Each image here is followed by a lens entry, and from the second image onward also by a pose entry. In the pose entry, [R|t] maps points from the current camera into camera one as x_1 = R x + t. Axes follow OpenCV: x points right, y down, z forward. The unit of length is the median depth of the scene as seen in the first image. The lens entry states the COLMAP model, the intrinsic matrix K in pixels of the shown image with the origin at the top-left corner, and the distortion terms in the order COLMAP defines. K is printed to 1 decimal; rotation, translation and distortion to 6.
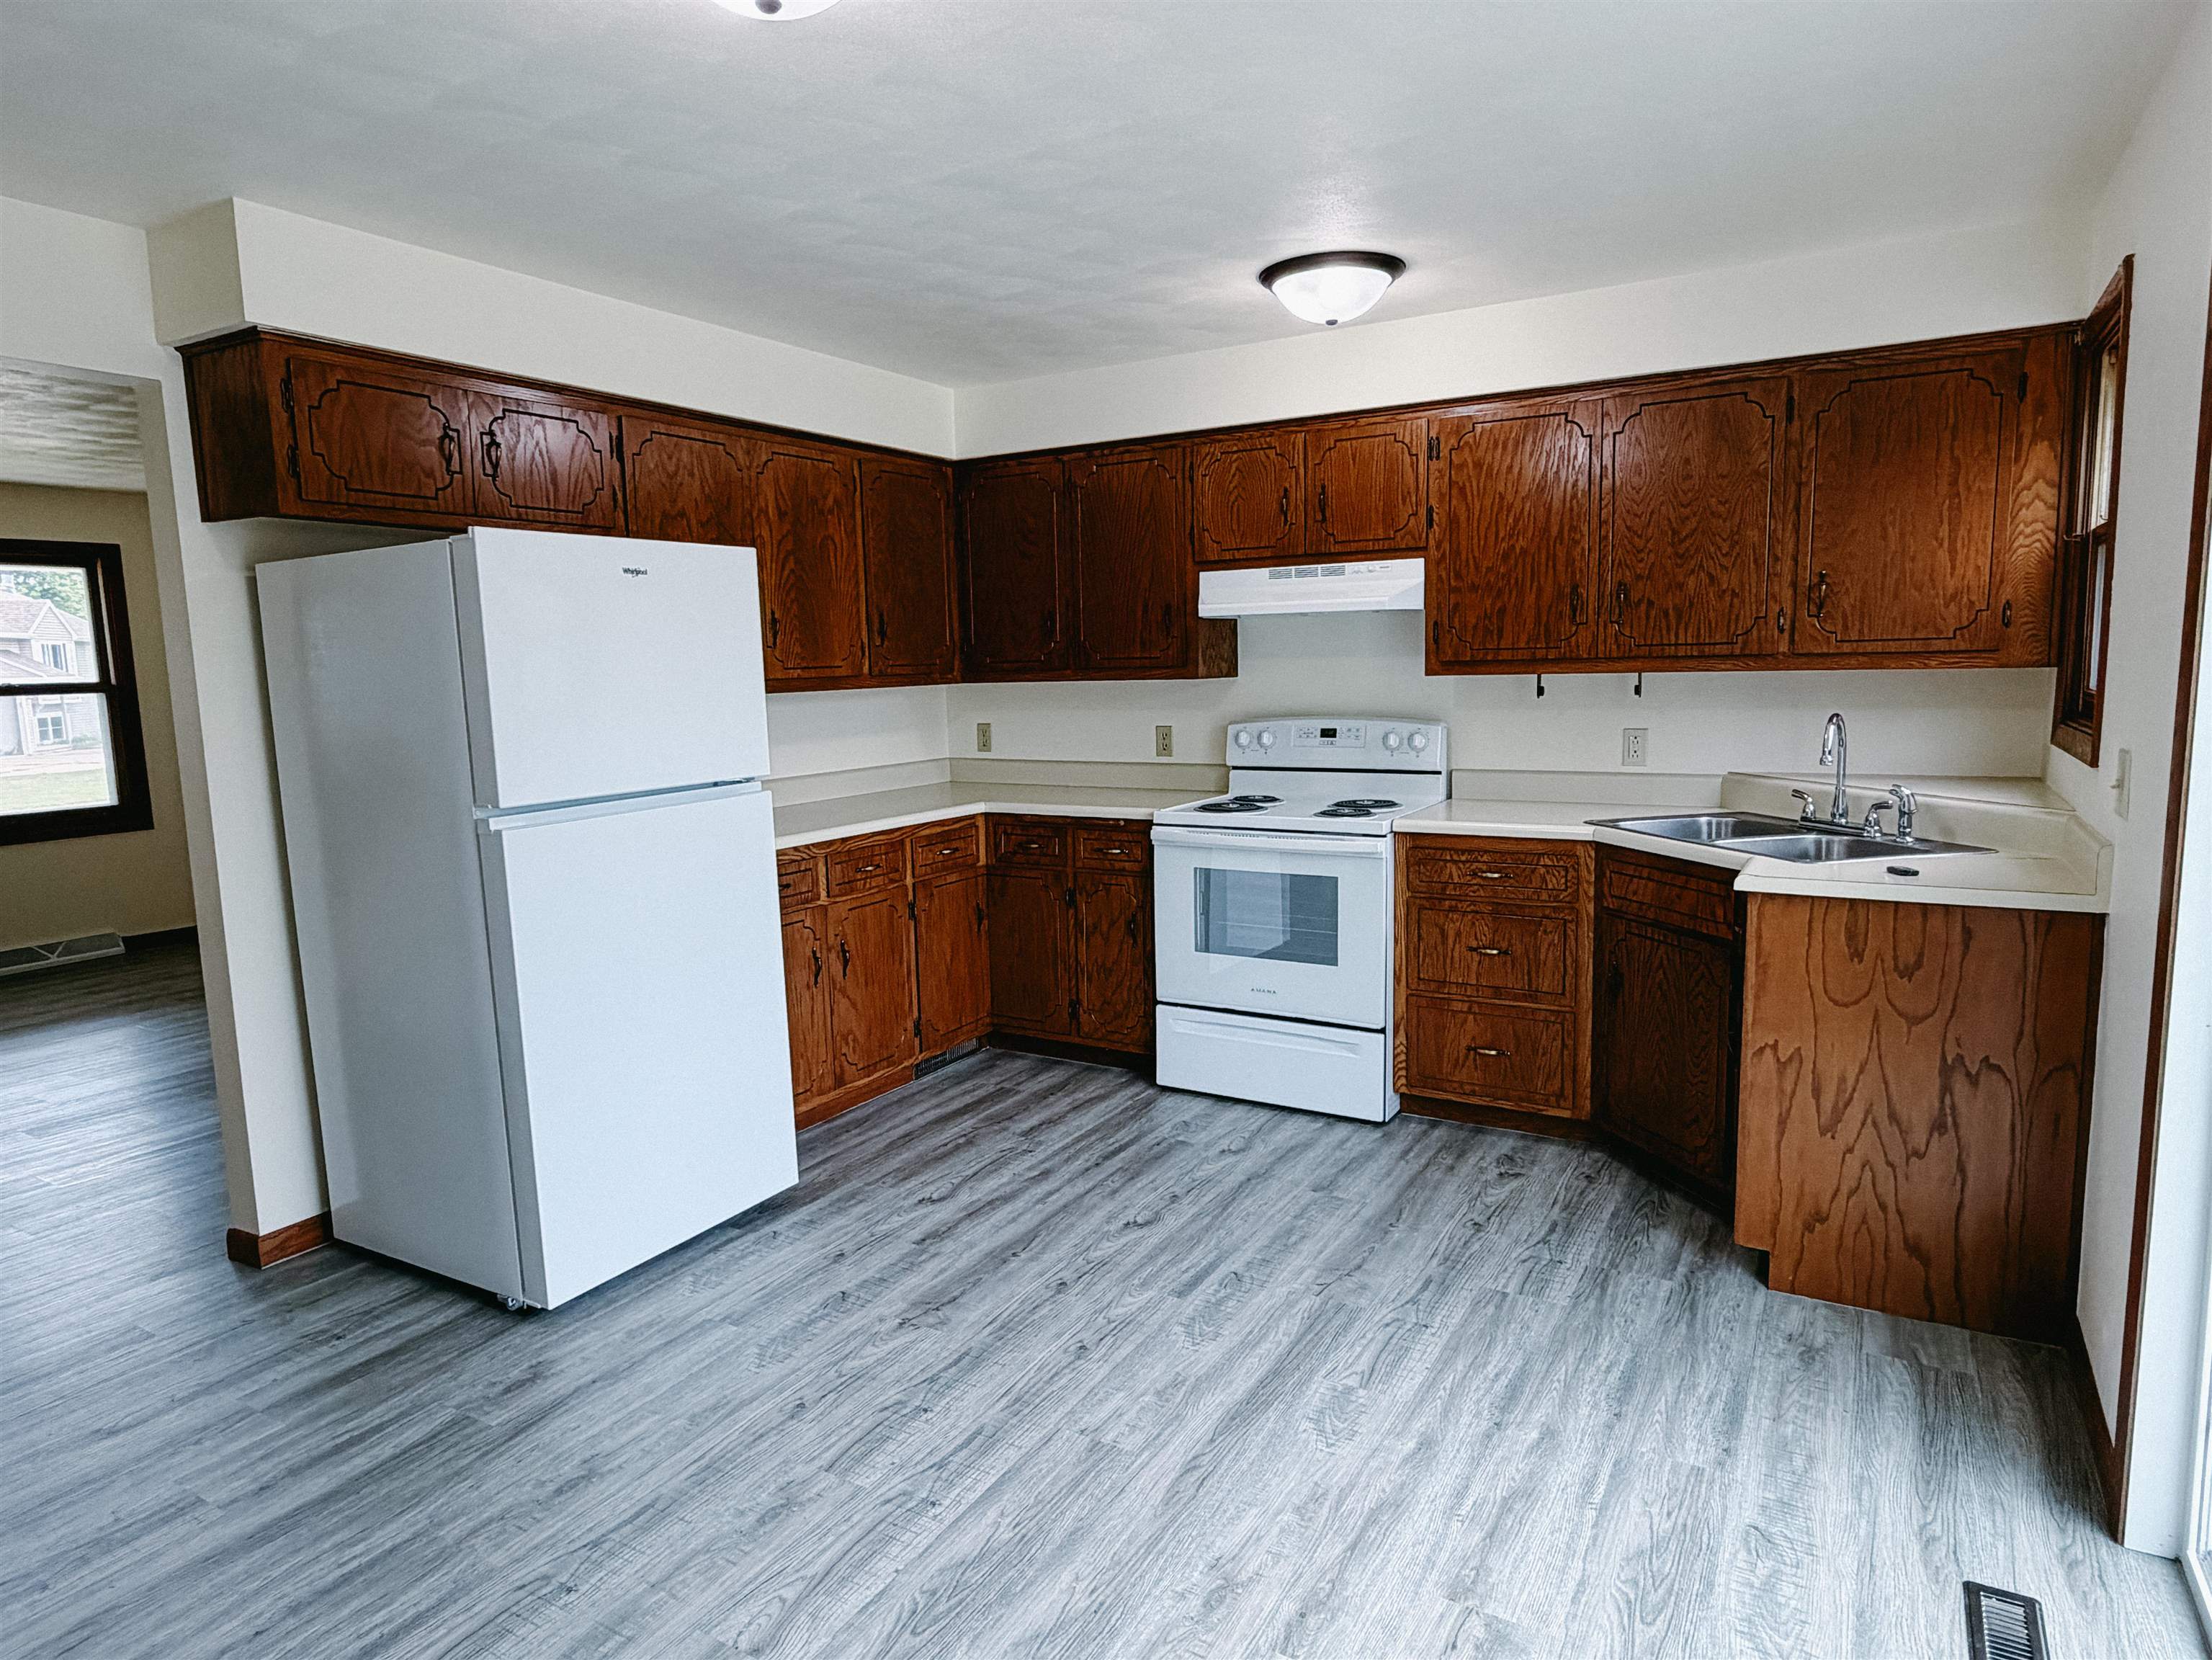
lens RADIAL K [[1285.3, 0, 1110.9], [0, 1285.3, 838.3], [0, 0, 1]] dist [-0.006804, 0.004899]
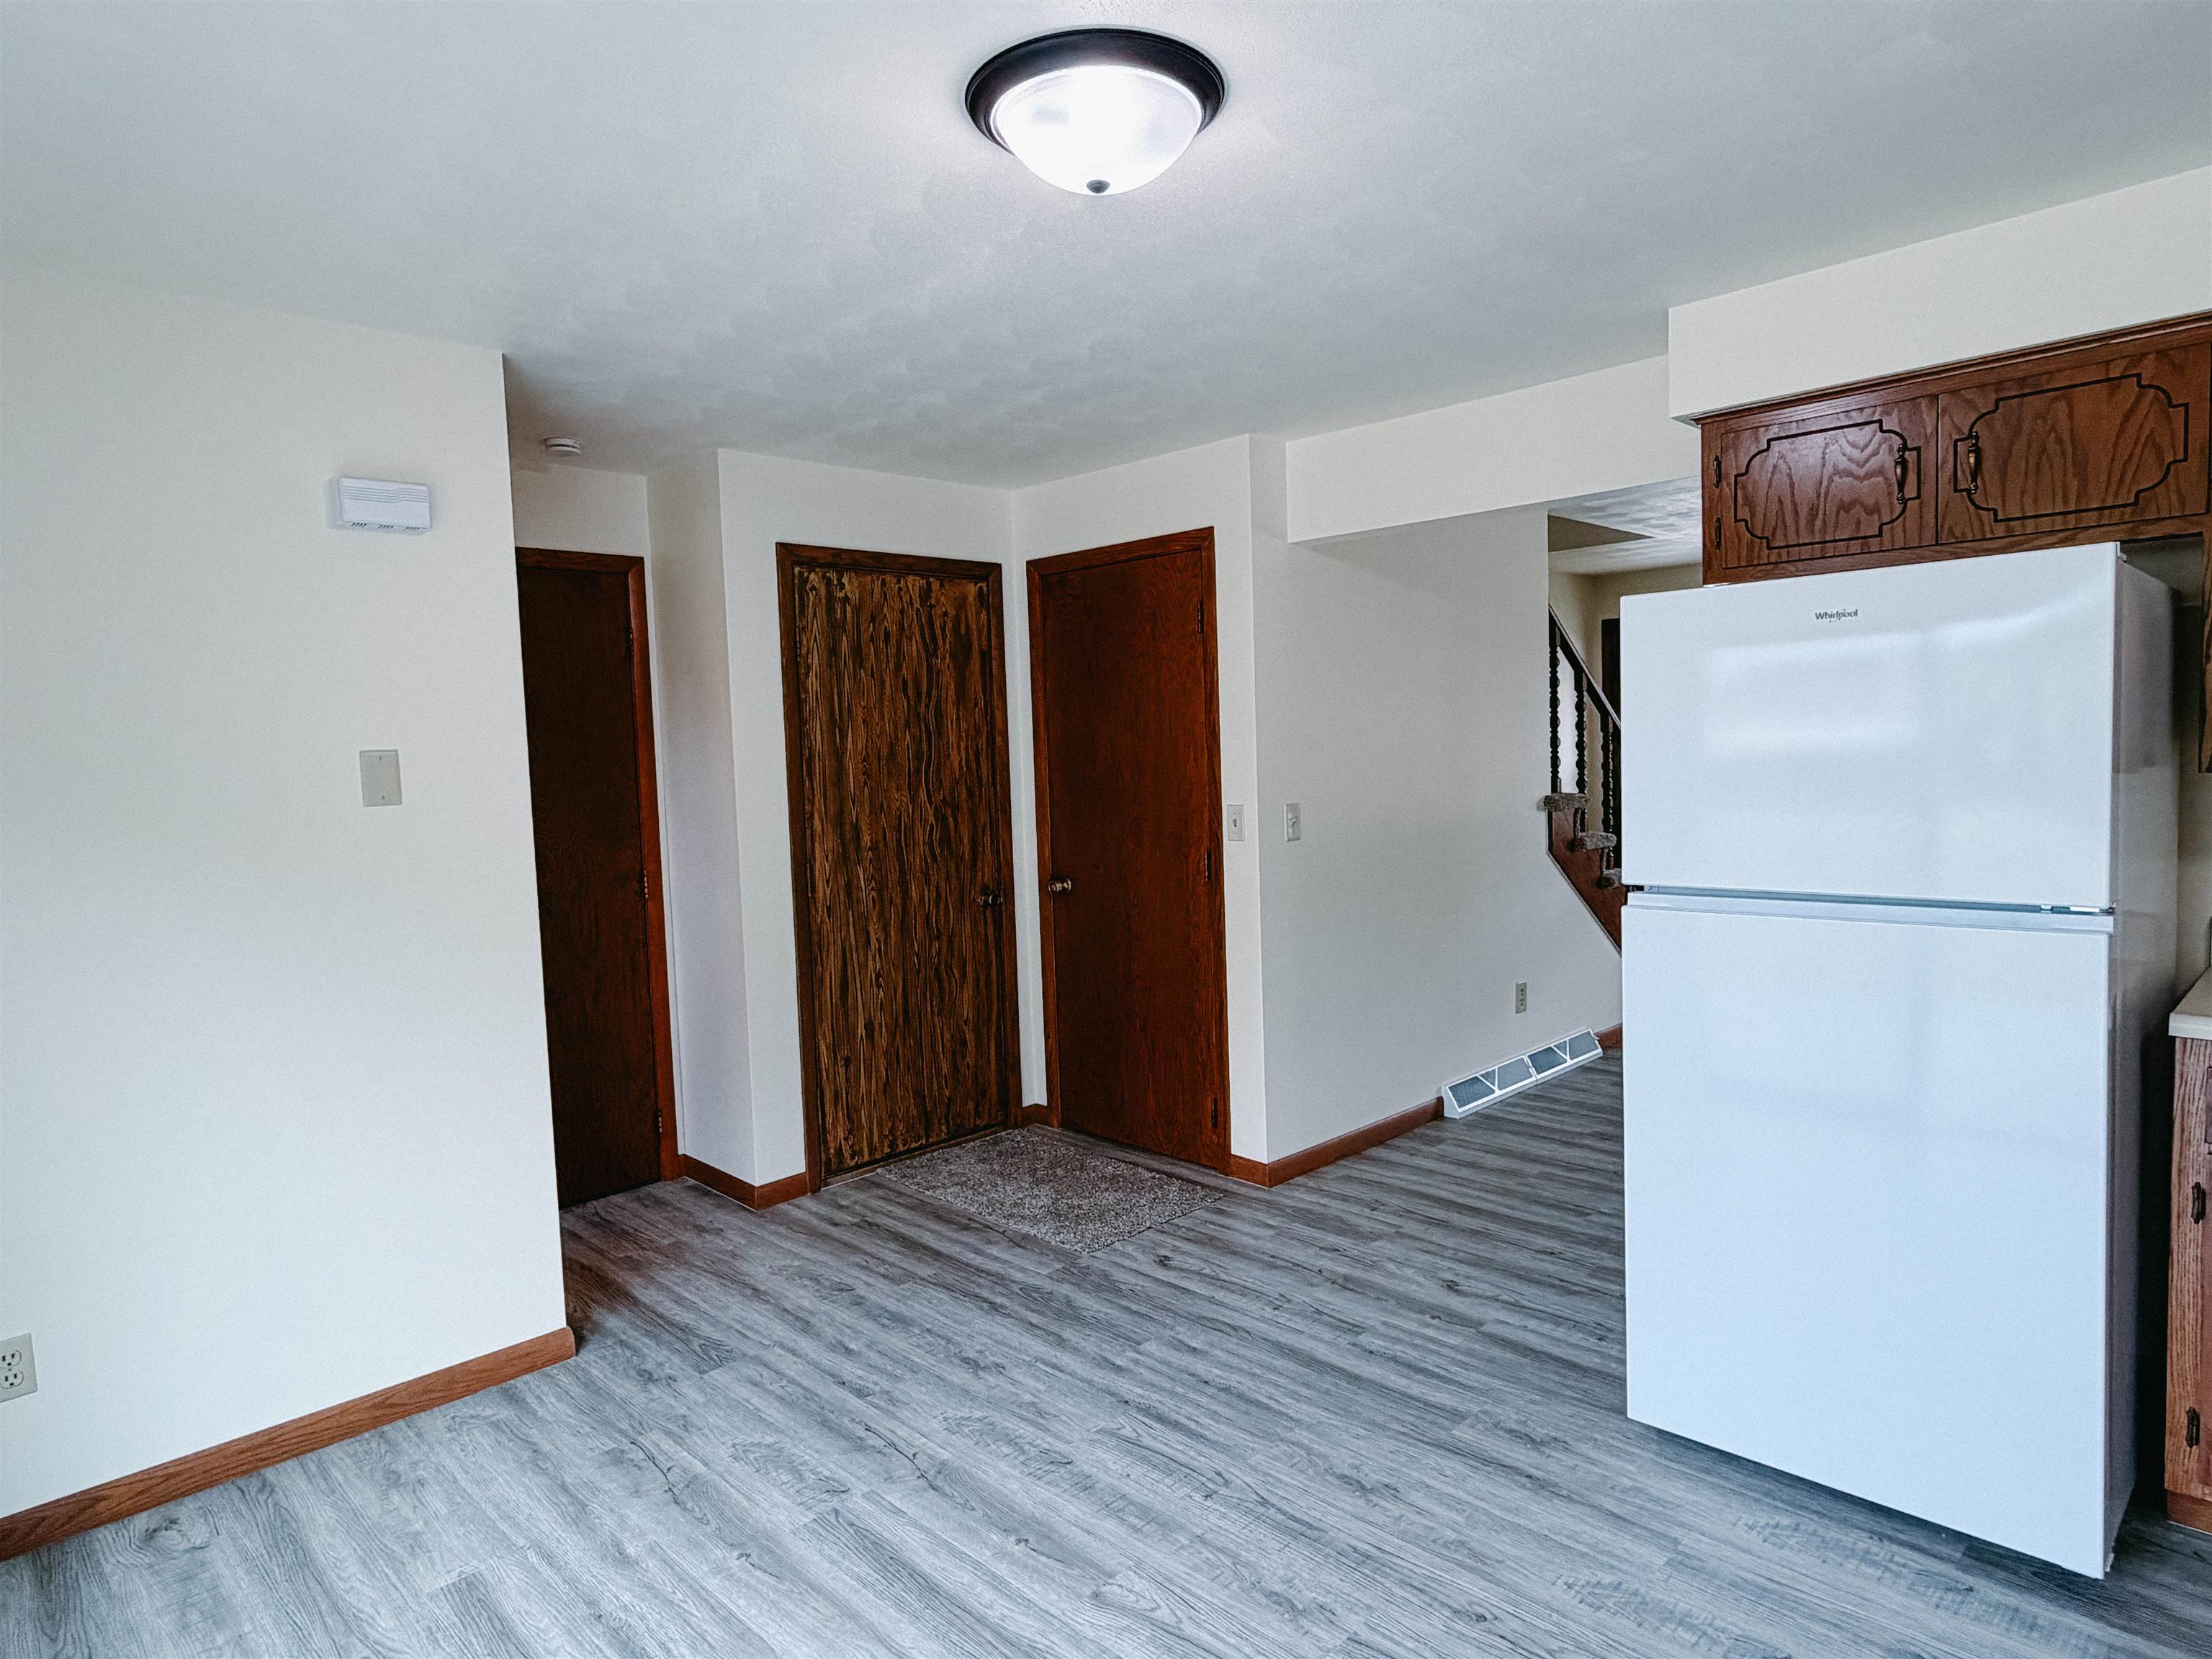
lens RADIAL K [[1285.1, 0, 1096.8], [0, 1285.1, 836.9], [0, 0, 1]] dist [-0.006804, 0.004899]
pose [[-0.262789, 0.102646, -0.959378, 0.653095], [-0.088747, 0.987538, 0.129969, -0.175674], [0.960763, 0.119296, -0.250405, 1.005034]]
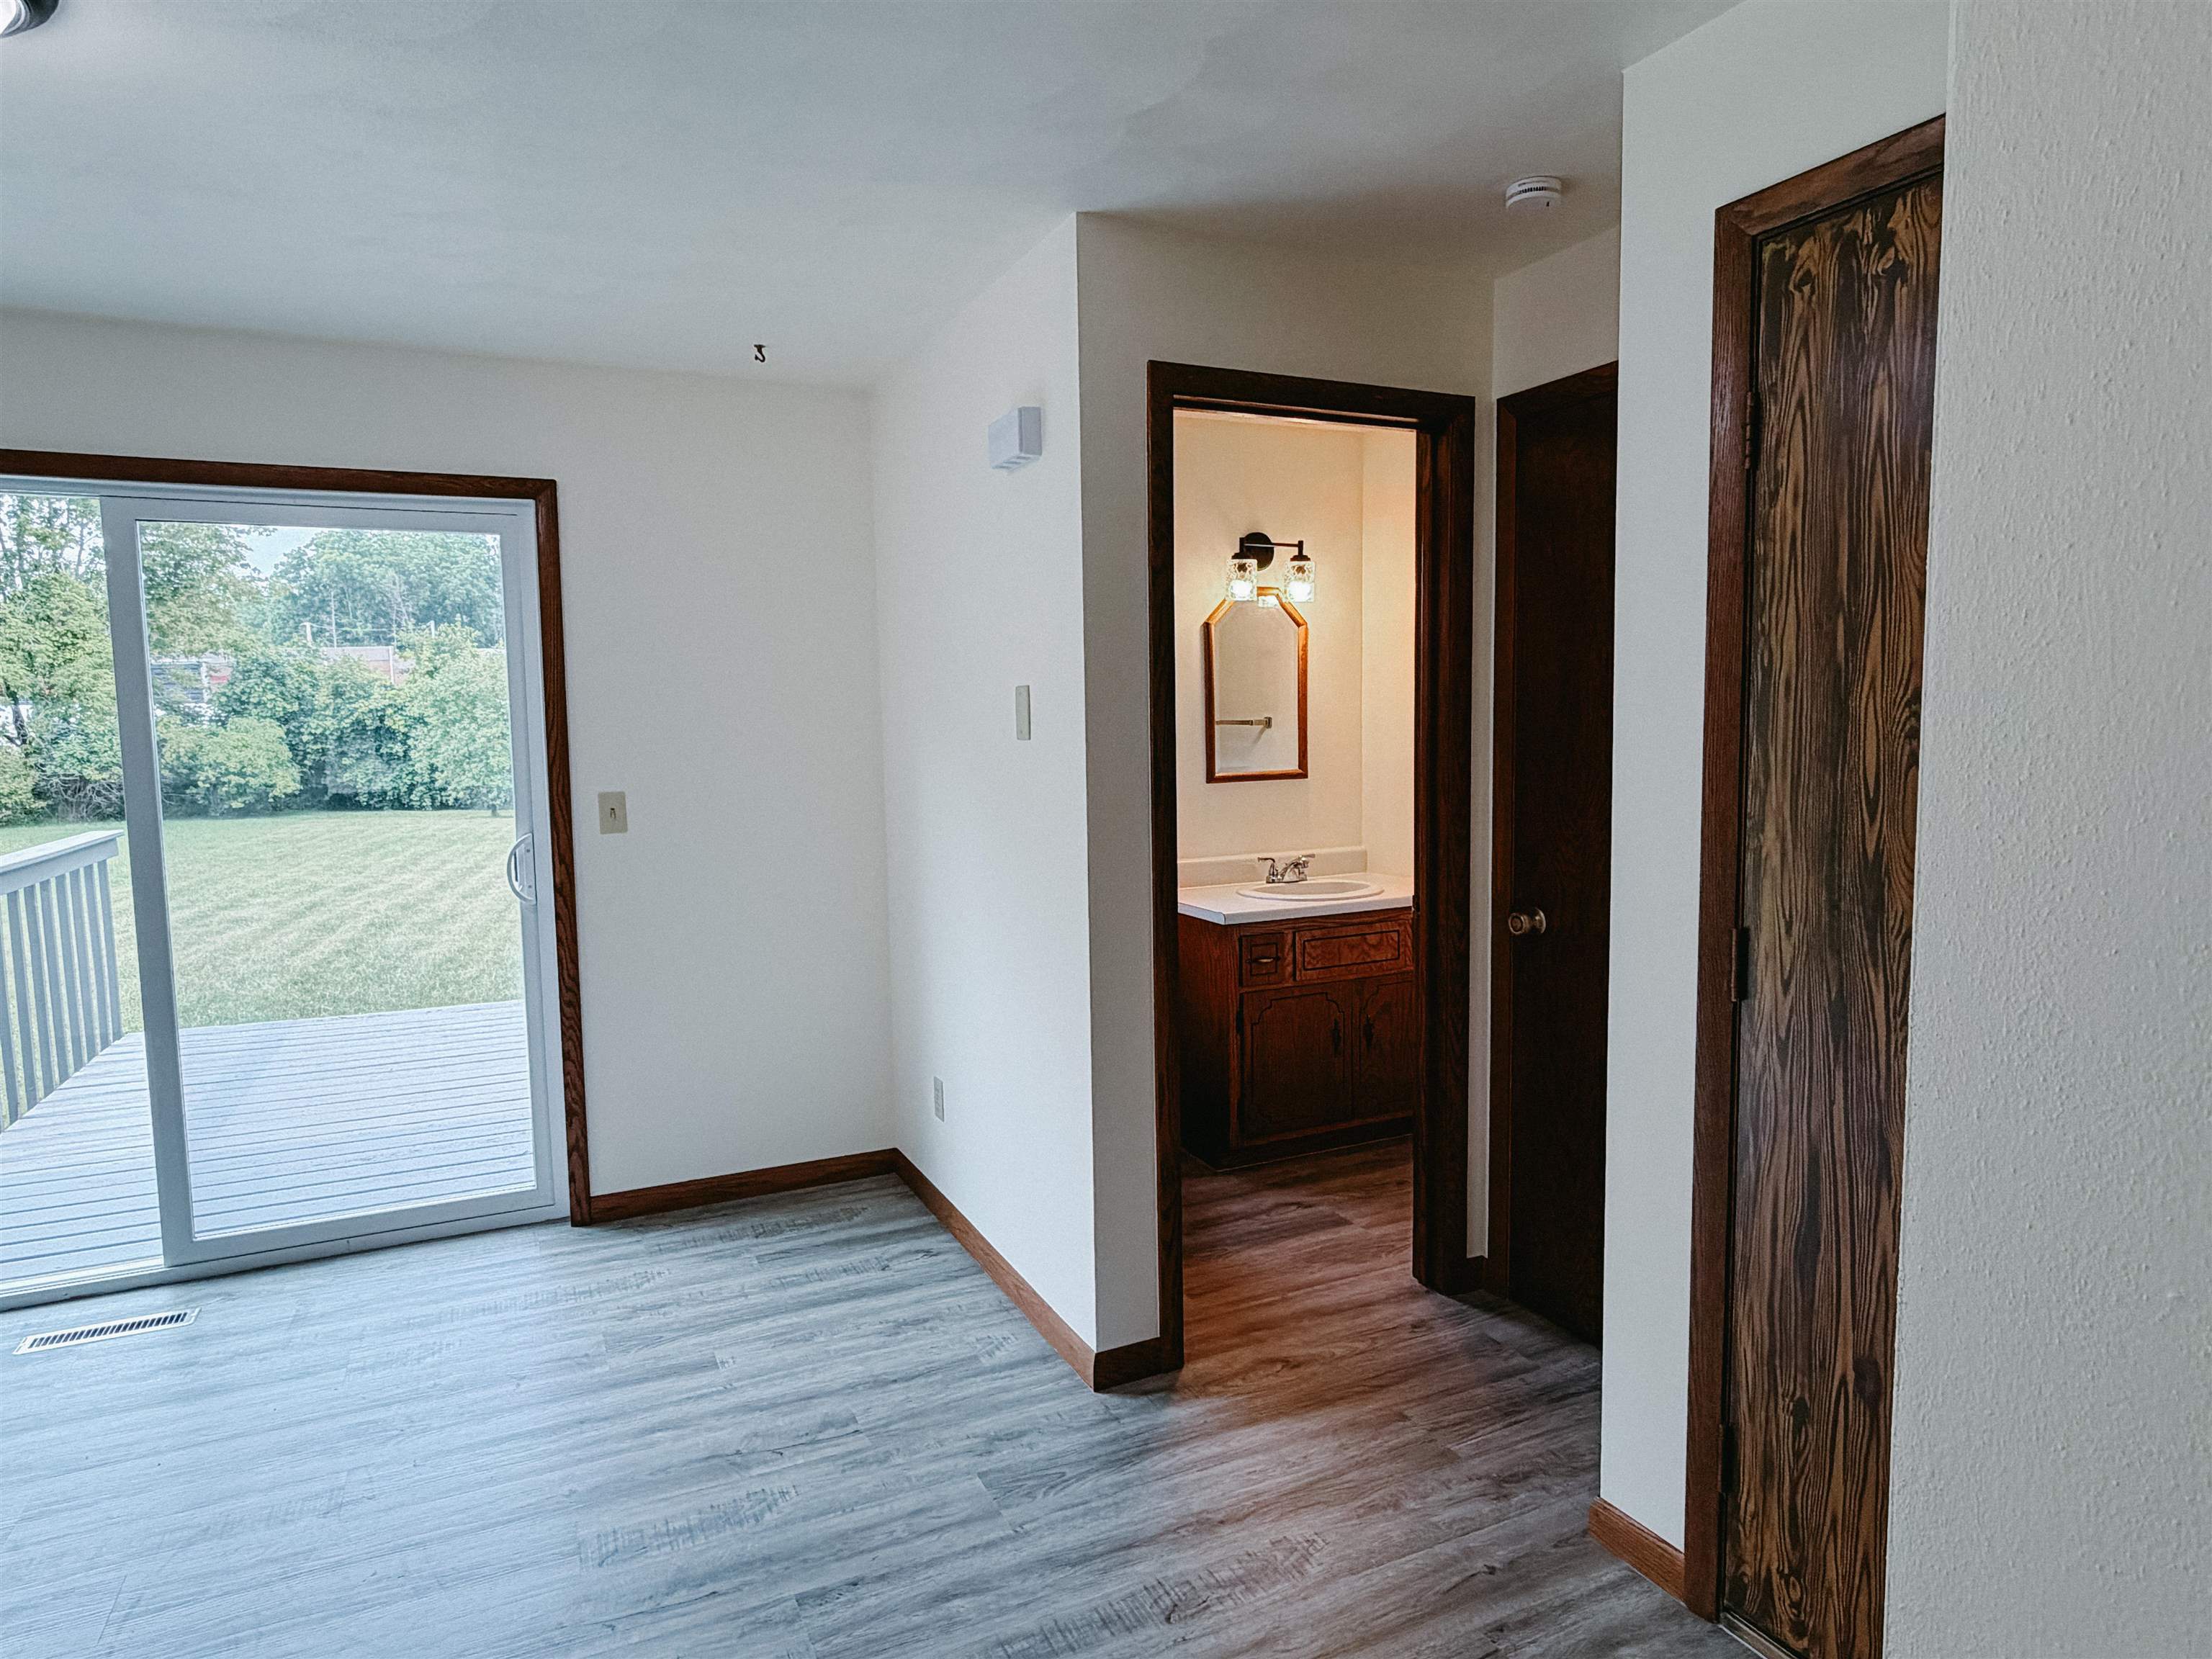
lens RADIAL K [[1285.1, 0, 1103.1], [0, 1285.1, 837.7], [0, 0, 1]] dist [-0.006804, 0.004899]
pose [[-0.821818, -0.014949, 0.569553, -1.176052], [0.111920, 0.975943, 0.187107, -0.117072], [-0.558649, 0.217513, -0.800375, 1.024724]]
